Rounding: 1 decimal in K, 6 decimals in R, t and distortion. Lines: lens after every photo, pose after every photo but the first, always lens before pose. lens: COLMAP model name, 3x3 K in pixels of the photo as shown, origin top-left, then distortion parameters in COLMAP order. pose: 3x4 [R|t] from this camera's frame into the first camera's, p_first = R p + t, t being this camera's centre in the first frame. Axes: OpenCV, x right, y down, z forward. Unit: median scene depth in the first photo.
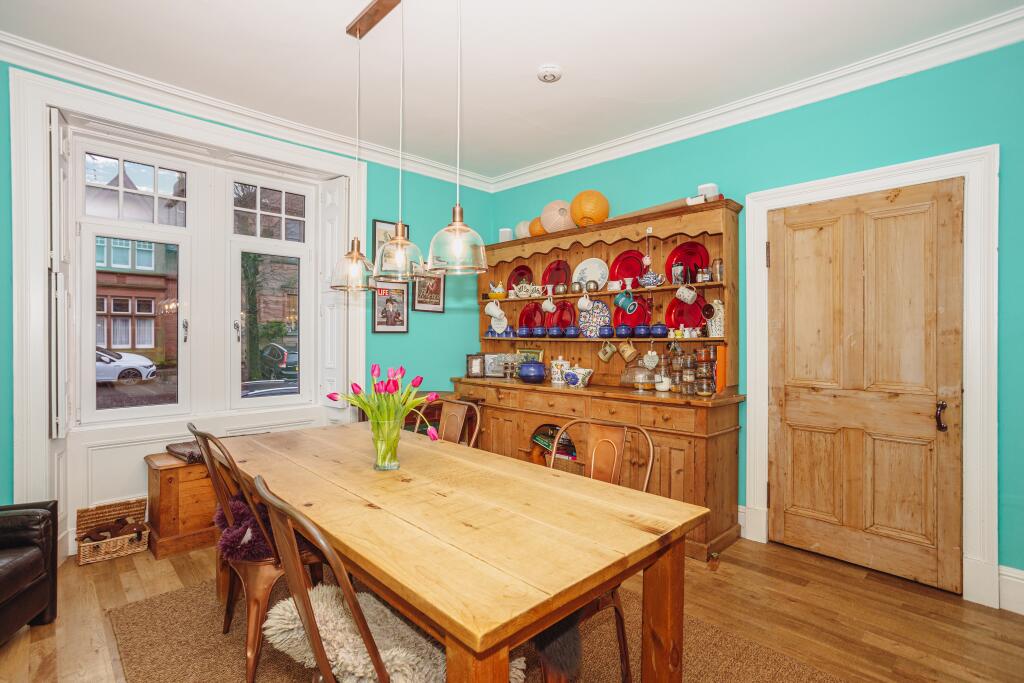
lens RADIAL K [[497.7, 0, 508.1], [0, 497.7, 339.7], [0, 0, 1]] dist [-0.052129, 0.022105]
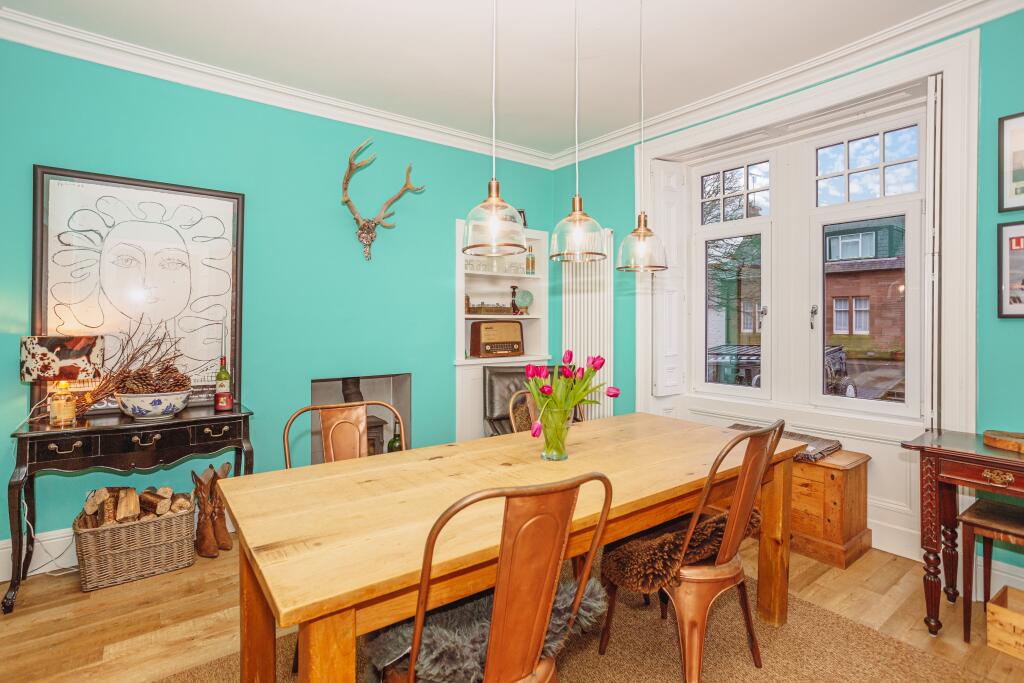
lens RADIAL K [[497.7, 0, 508.1], [0, 497.7, 339.7], [0, 0, 1]] dist [-0.052129, 0.022105]
pose [[-0.121788, 0.030270, -0.992094, 0.512754], [-0.006192, 0.999492, 0.031255, -0.002681], [0.992537, 0.009950, -0.121539, 0.720160]]
